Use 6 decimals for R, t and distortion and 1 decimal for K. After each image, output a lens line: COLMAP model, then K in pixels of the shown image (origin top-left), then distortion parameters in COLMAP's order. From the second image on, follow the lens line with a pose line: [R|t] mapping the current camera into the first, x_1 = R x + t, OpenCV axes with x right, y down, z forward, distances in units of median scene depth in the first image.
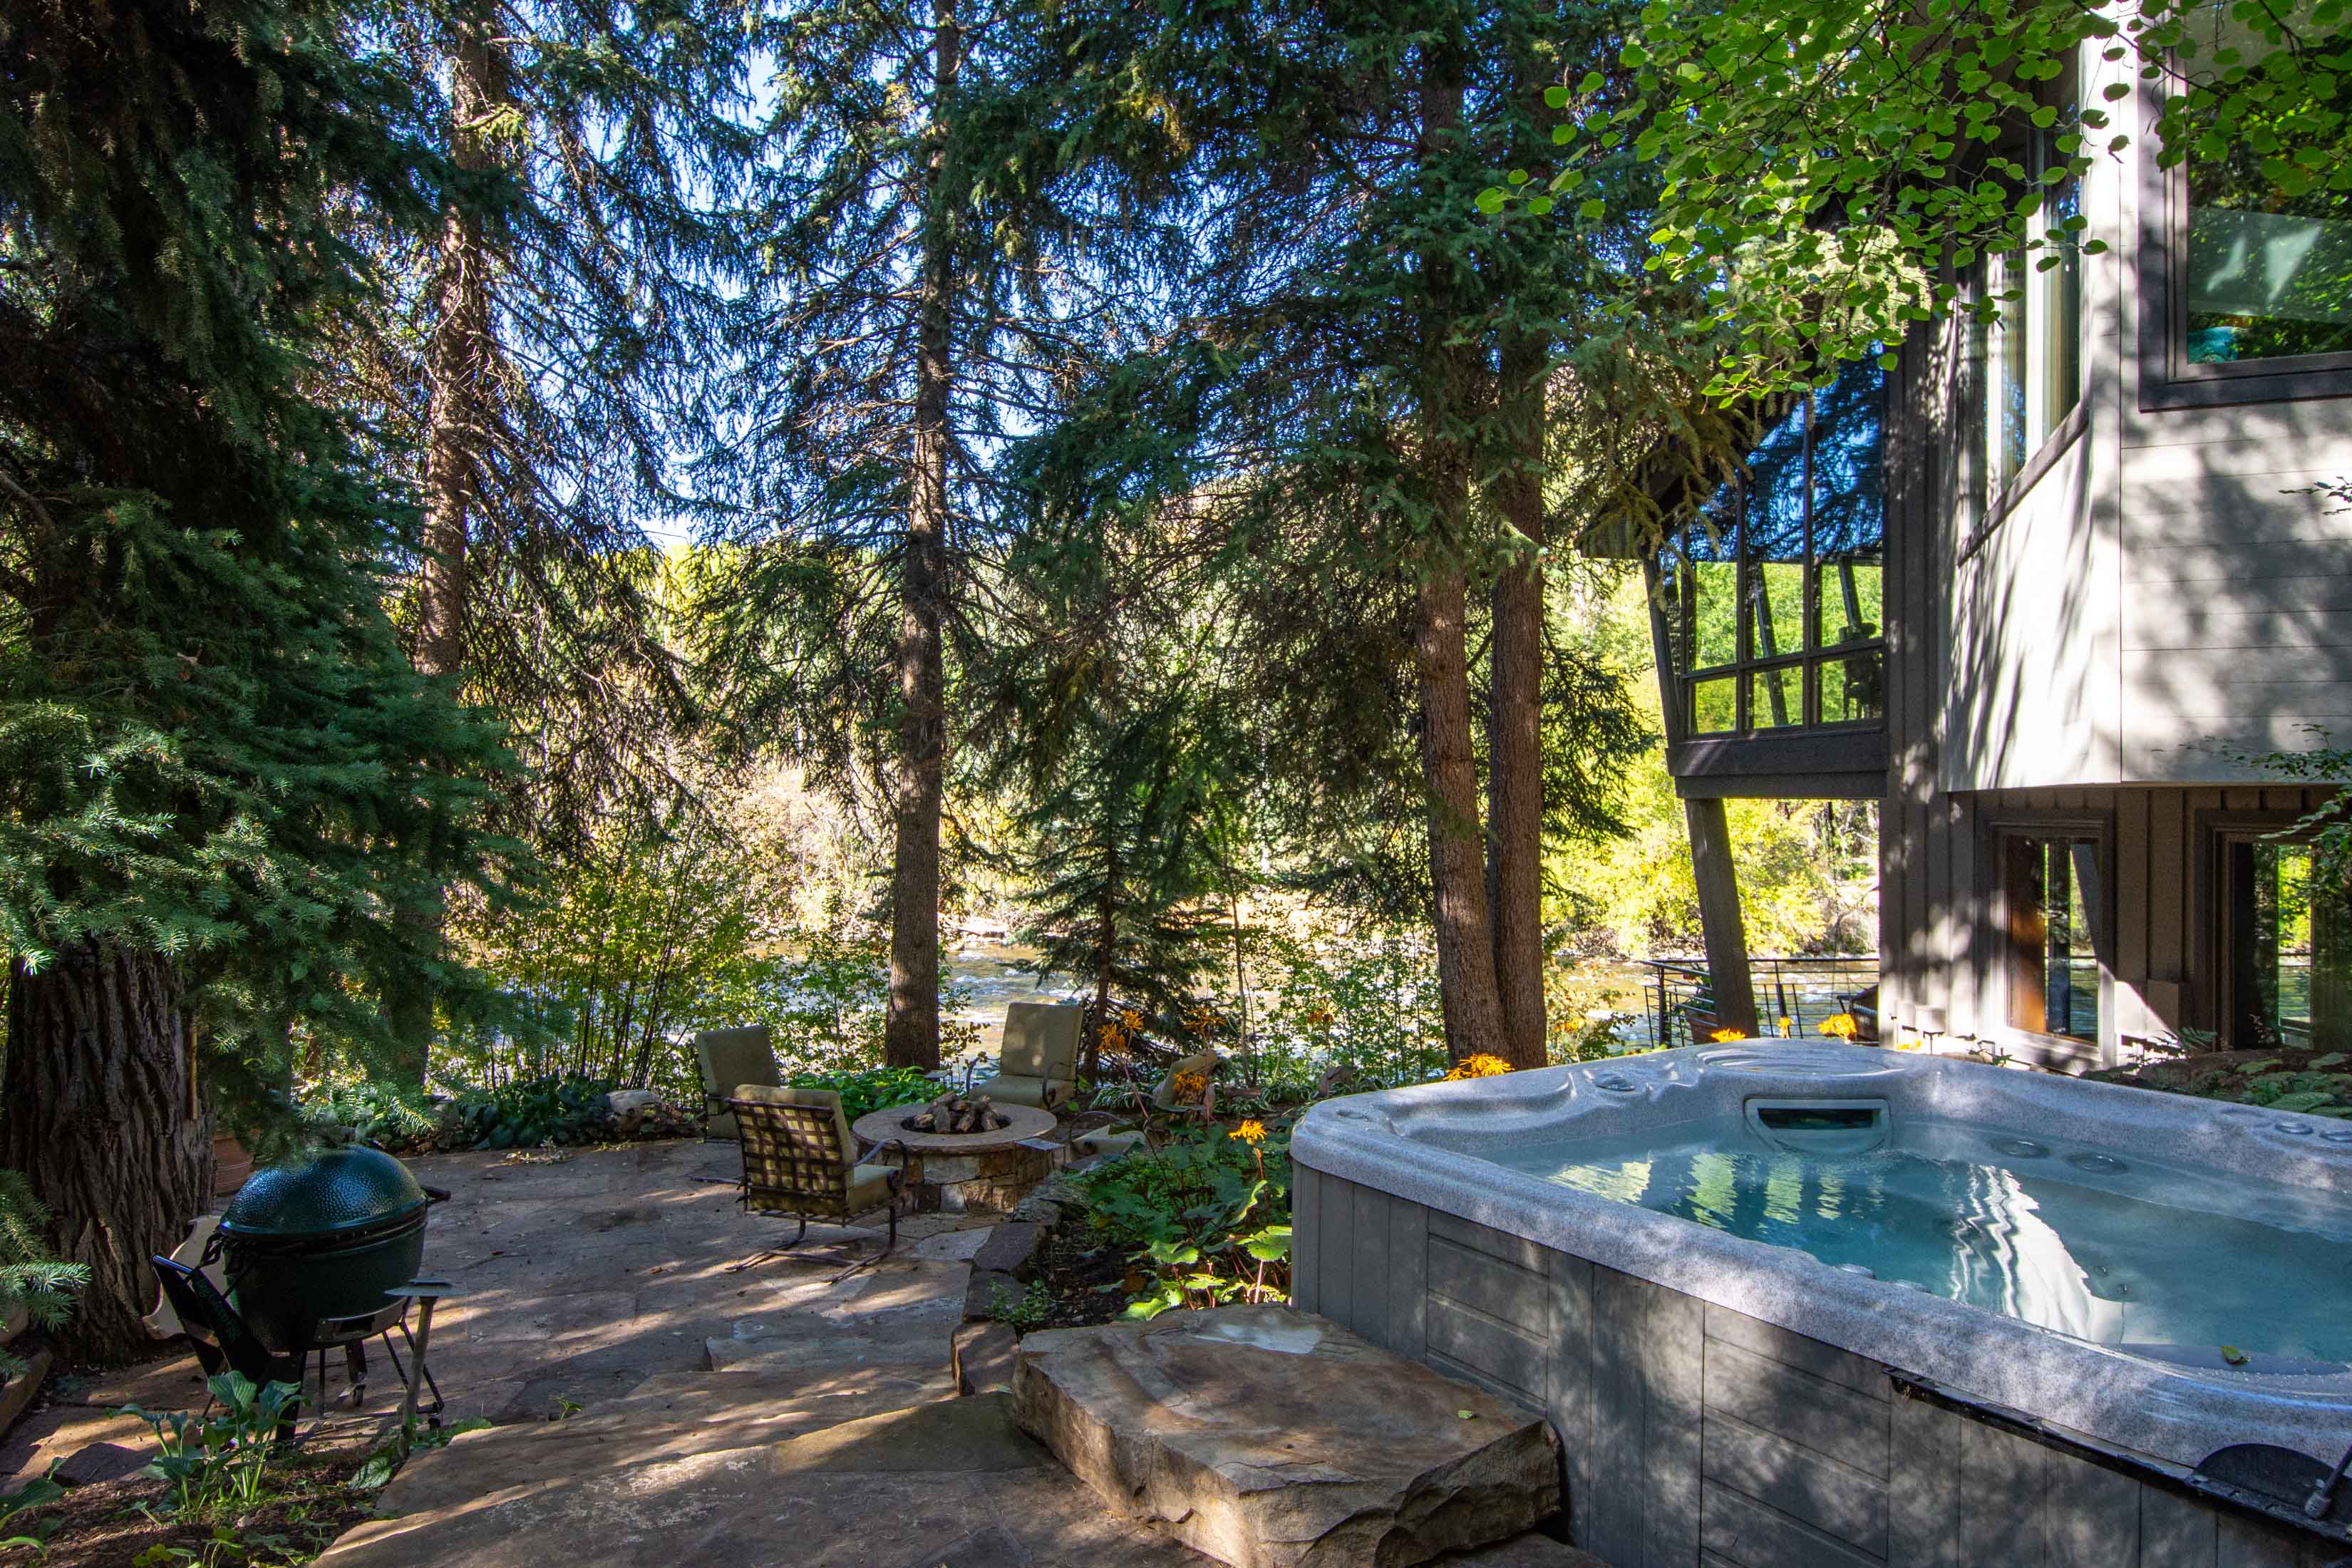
lens RADIAL K [[1402.9, 0, 1175.9], [0, 1402.9, 781.7], [0, 0, 1]] dist [0.009488, 0.000421]
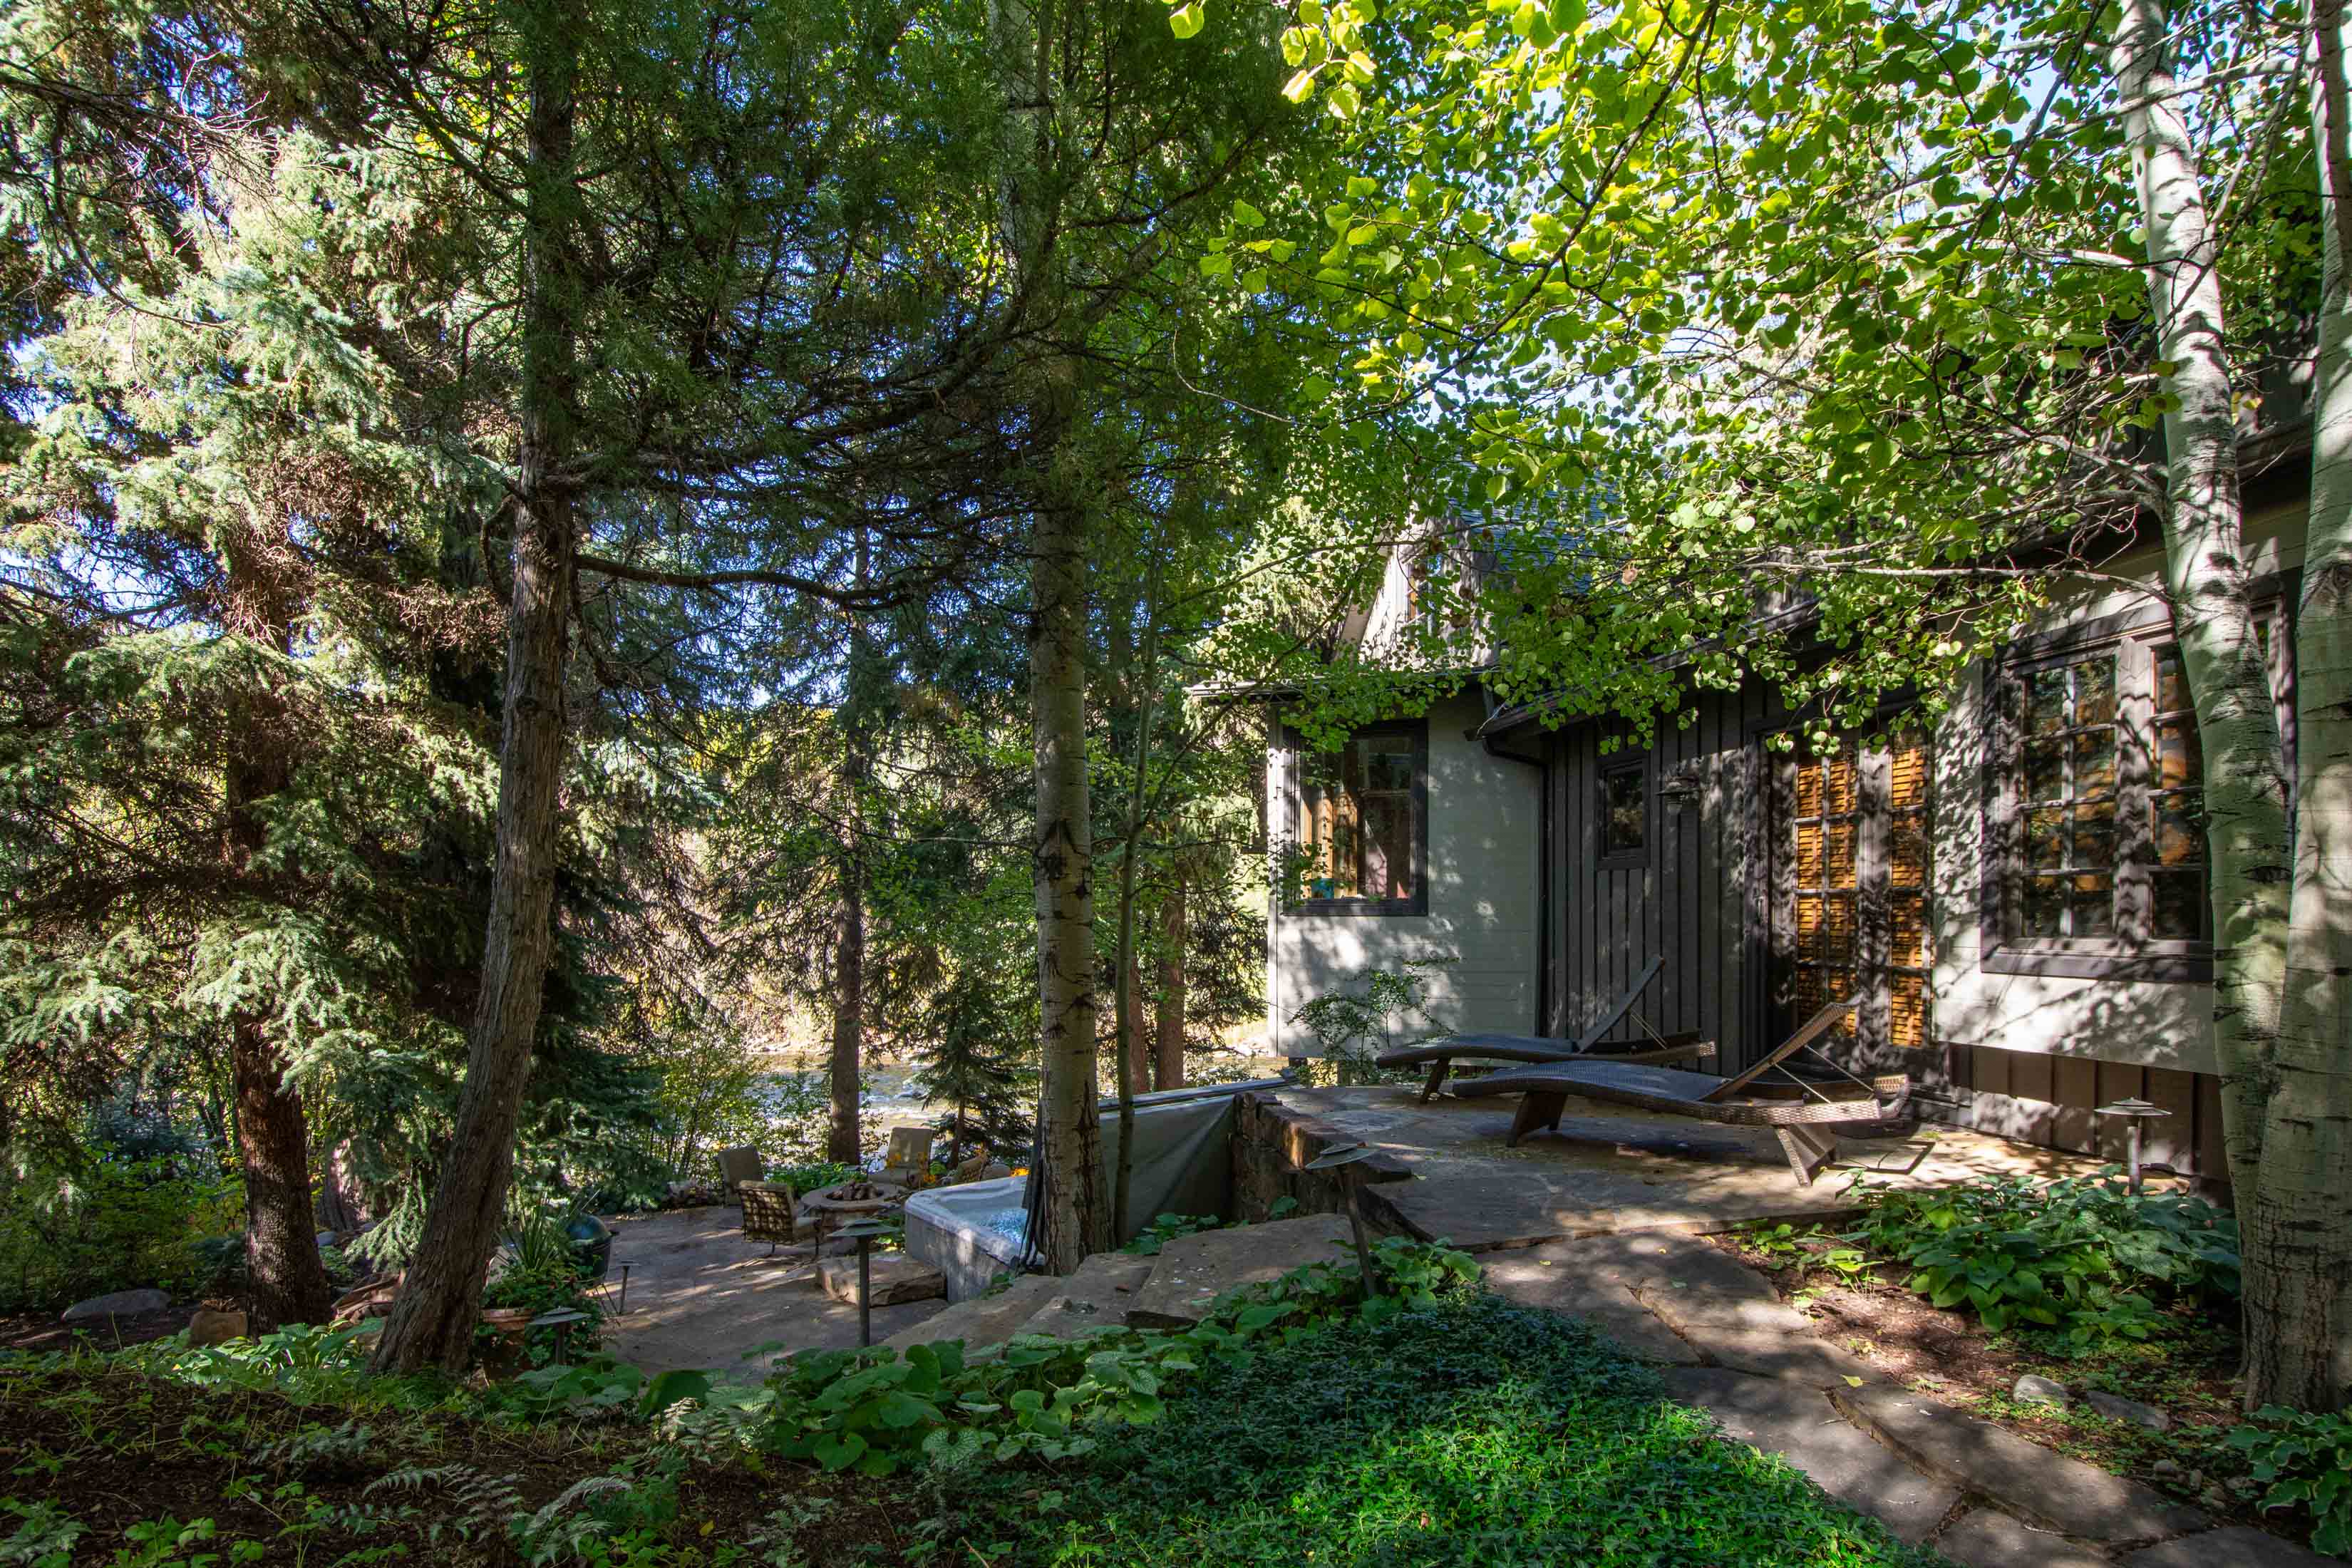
lens RADIAL K [[1104.8, 0, 1166.3], [0, 1104.8, 909.4], [0, 0, 1]] dist [-0.001837, -0.000076]
pose [[0.997878, -0.011458, 0.064101, 0.142400], [0.011649, 0.999929, -0.002599, -0.113665], [-0.064066, 0.003340, 0.997940, -0.441675]]
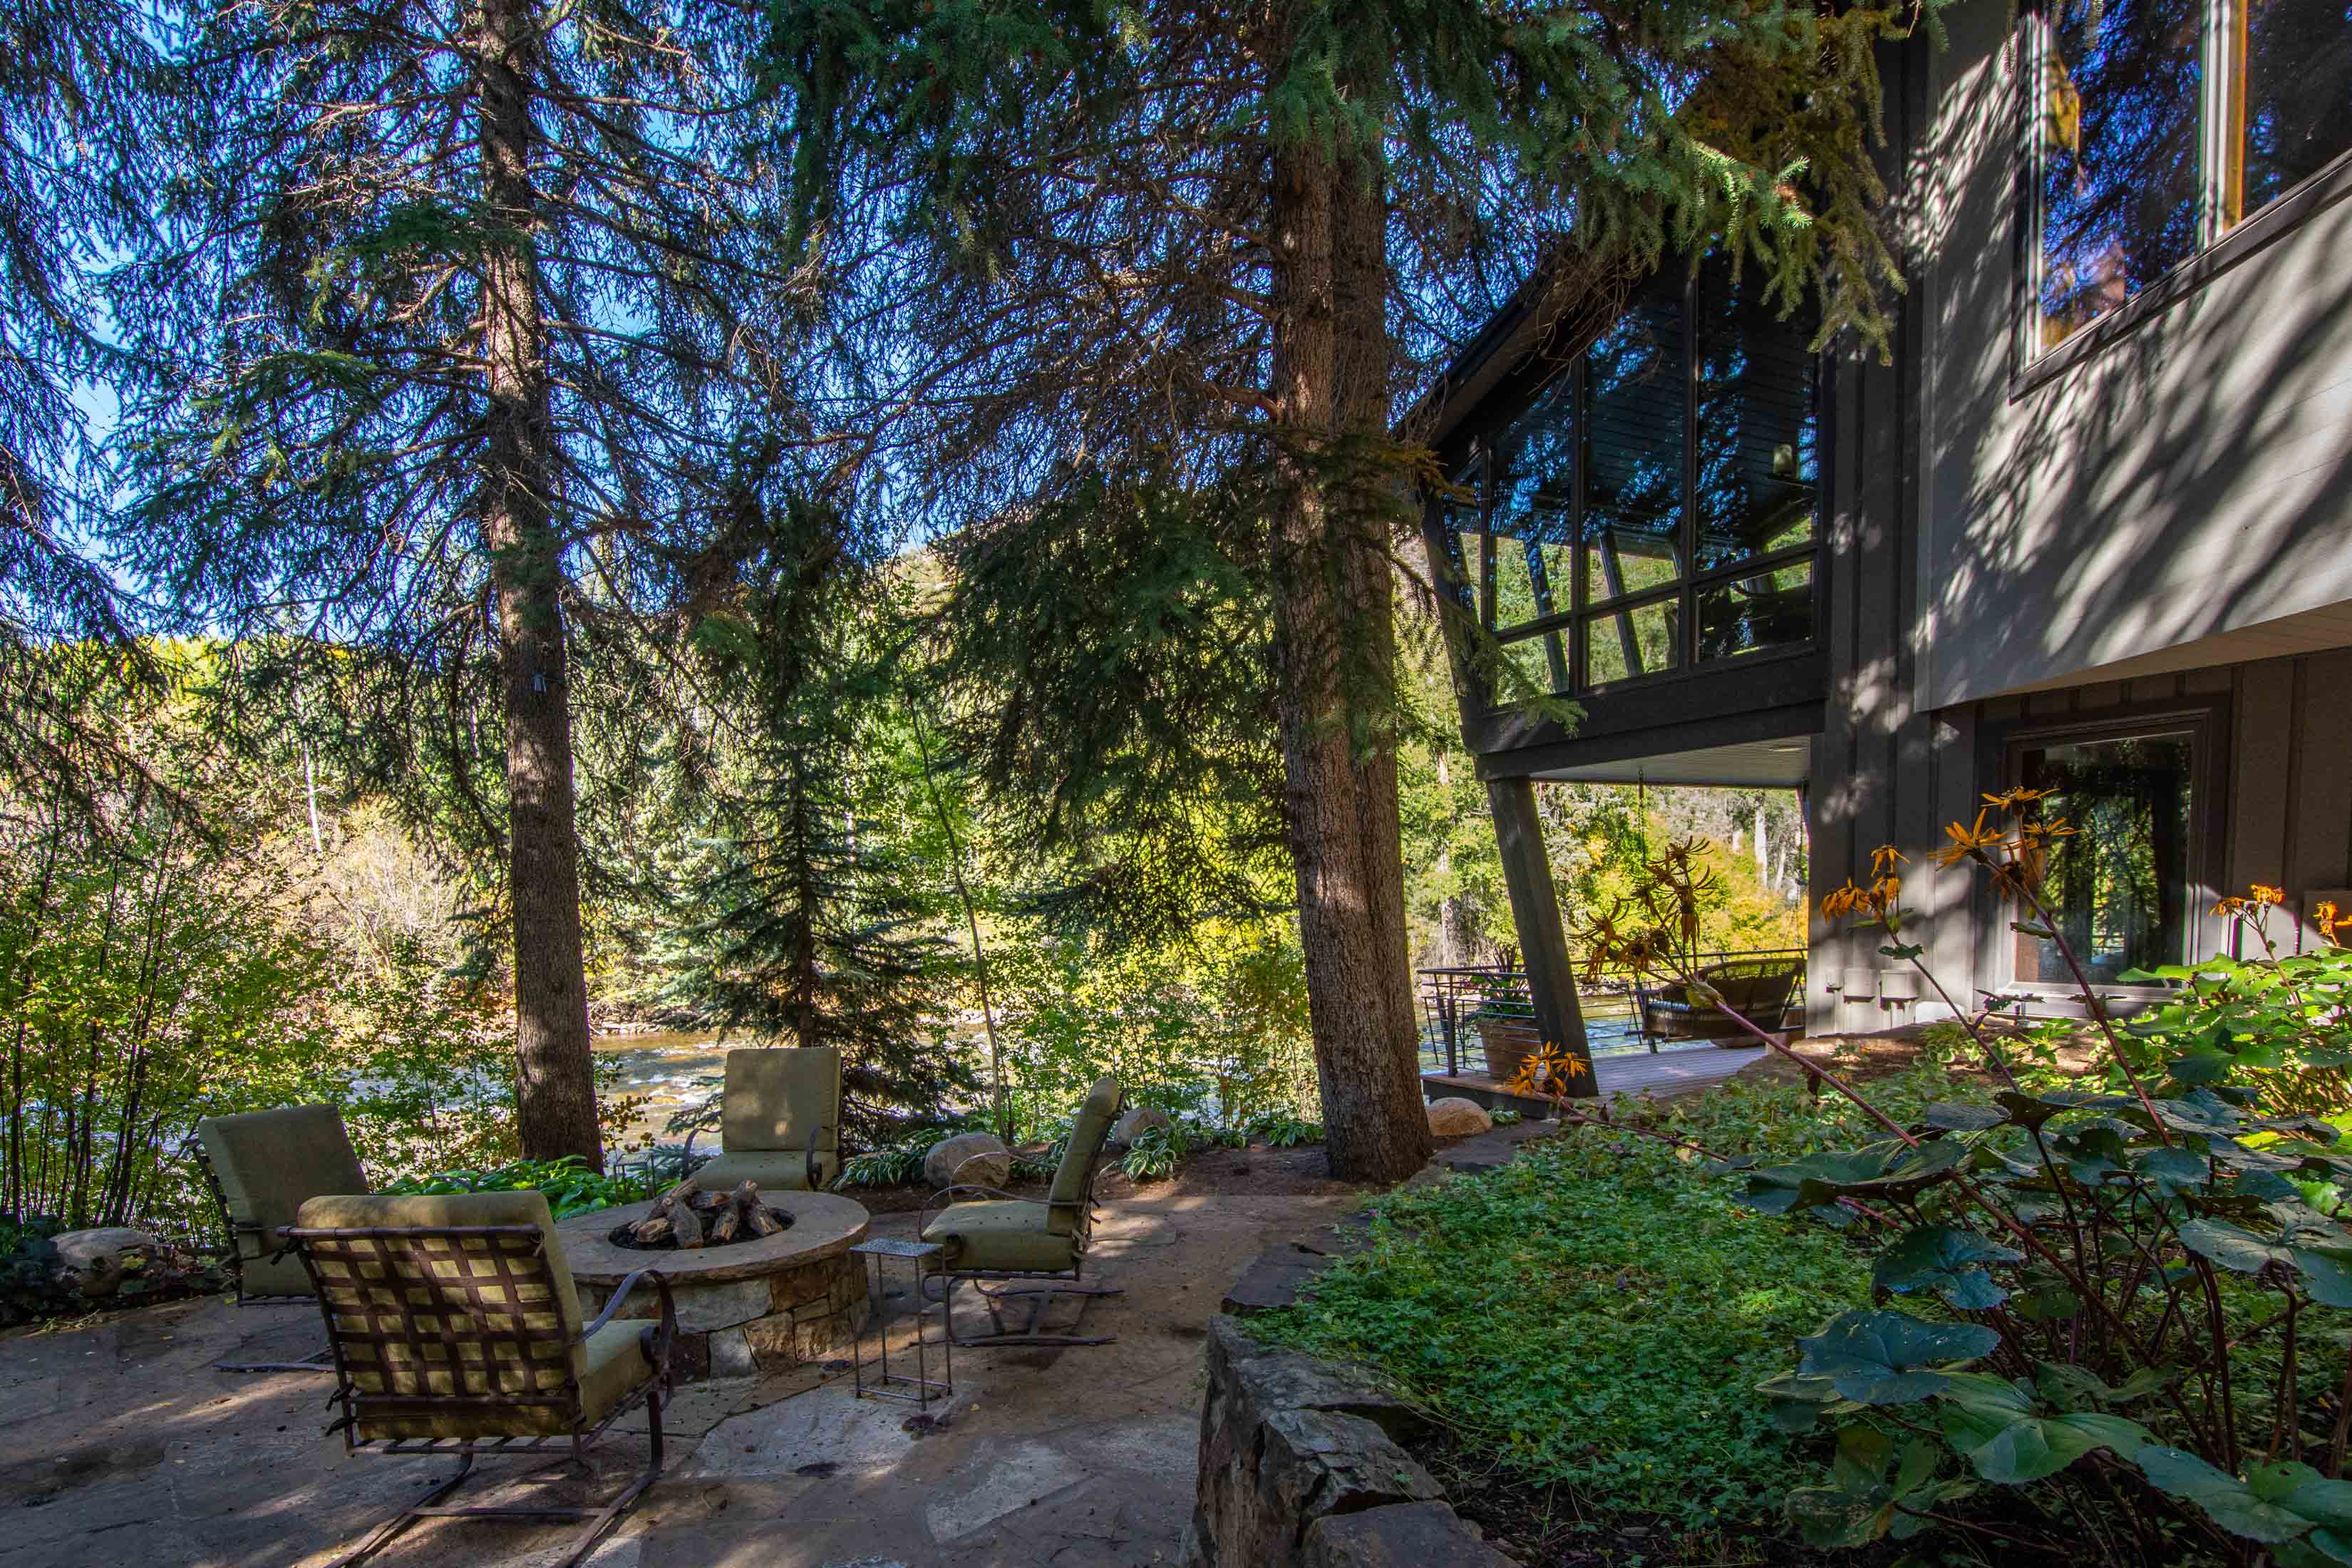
lens RADIAL K [[1309.3, 0, 1151.2], [0, 1309.3, 1015.8], [0, 0, 1]] dist [0.001789, -0.009524]
pose [[0.953814, -0.058538, 0.294639, -0.104472], [0.025776, 0.993161, 0.113873, 0.070008], [-0.299290, -0.101019, 0.948800, 0.315566]]
